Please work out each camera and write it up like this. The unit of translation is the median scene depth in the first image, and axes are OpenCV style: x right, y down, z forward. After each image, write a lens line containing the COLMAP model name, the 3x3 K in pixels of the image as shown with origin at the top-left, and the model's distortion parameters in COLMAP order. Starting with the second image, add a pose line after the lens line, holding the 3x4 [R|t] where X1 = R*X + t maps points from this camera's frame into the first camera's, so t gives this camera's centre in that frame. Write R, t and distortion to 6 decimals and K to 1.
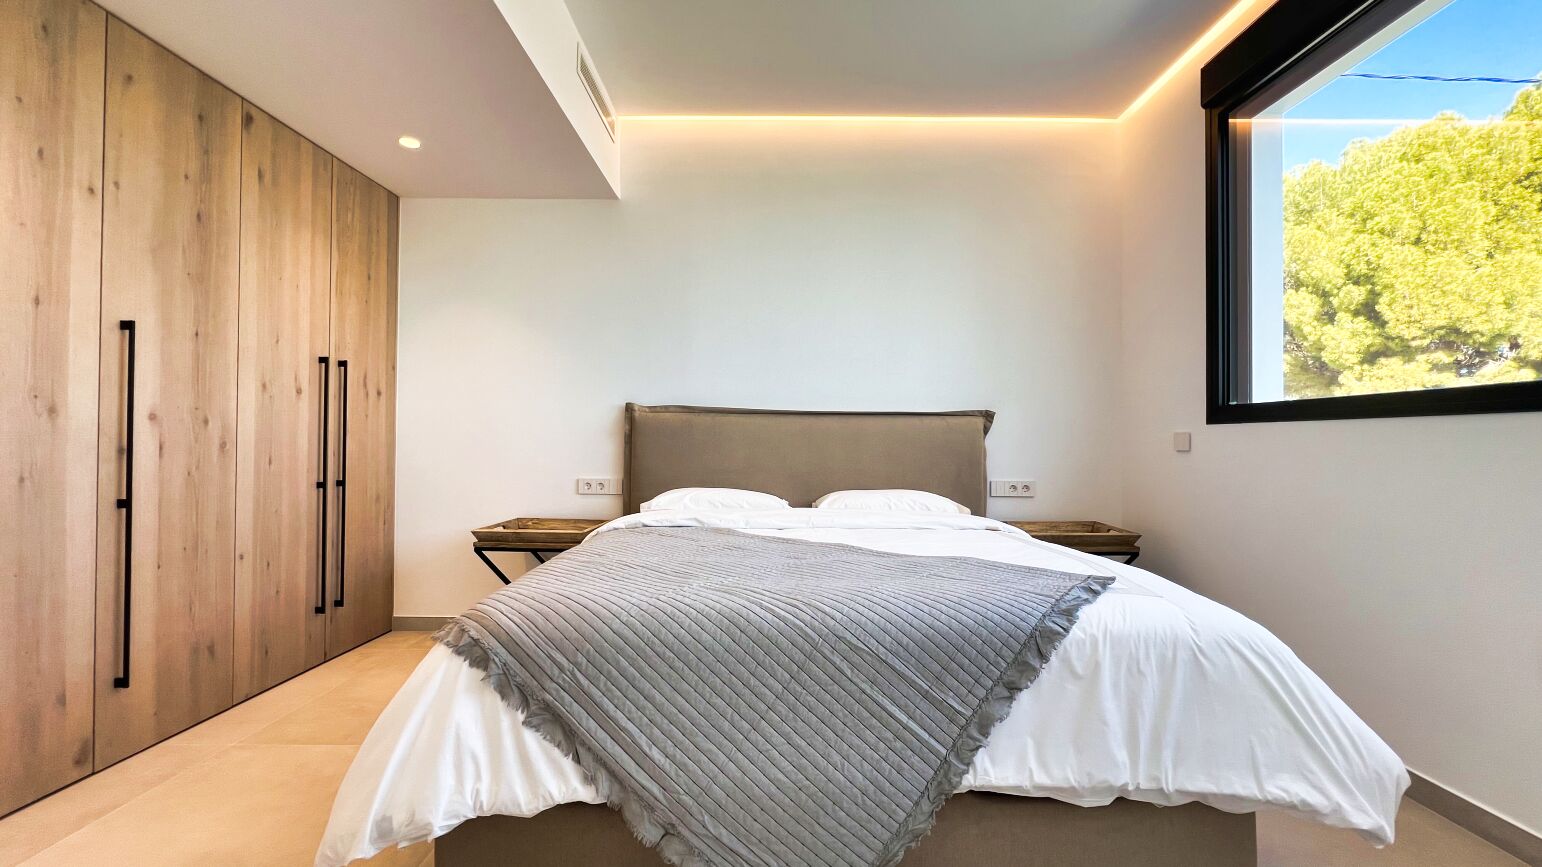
lens RADIAL K [[618.5, 0, 770.0], [0, 618.5, 439.5], [0, 0, 1]] dist [-0.001180, 0.000176]
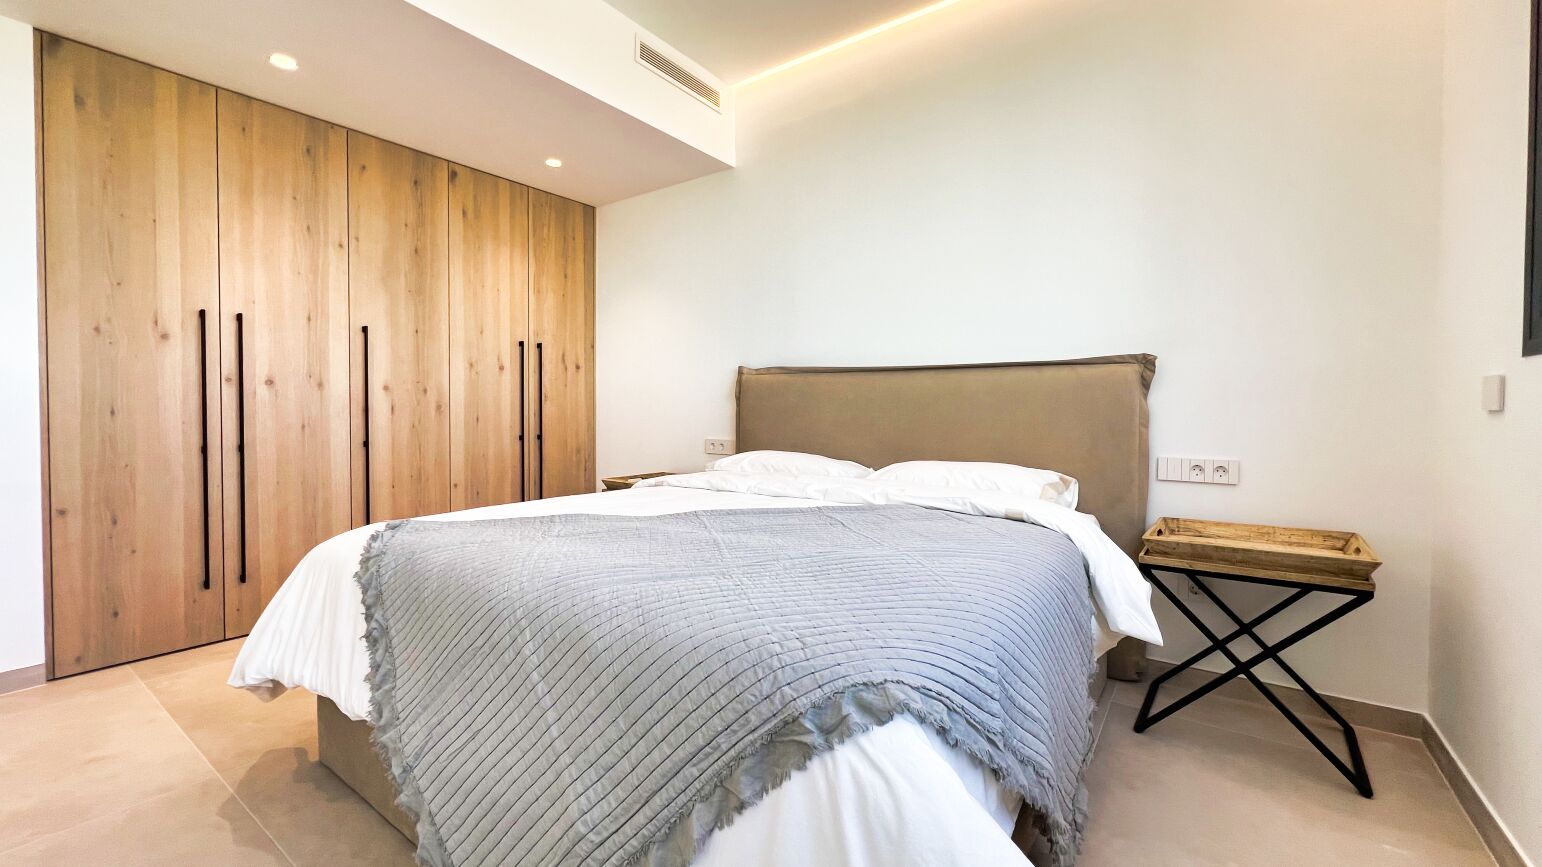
lens RADIAL K [[618.5, 0, 770.4], [0, 618.5, 421.5], [0, 0, 1]] dist [-0.001180, 0.000176]
pose [[0.812359, 0.008052, -0.583103, 0.502090], [0.004269, 0.999796, 0.019752, 0.015087], [0.583143, -0.018535, 0.812158, 0.239411]]
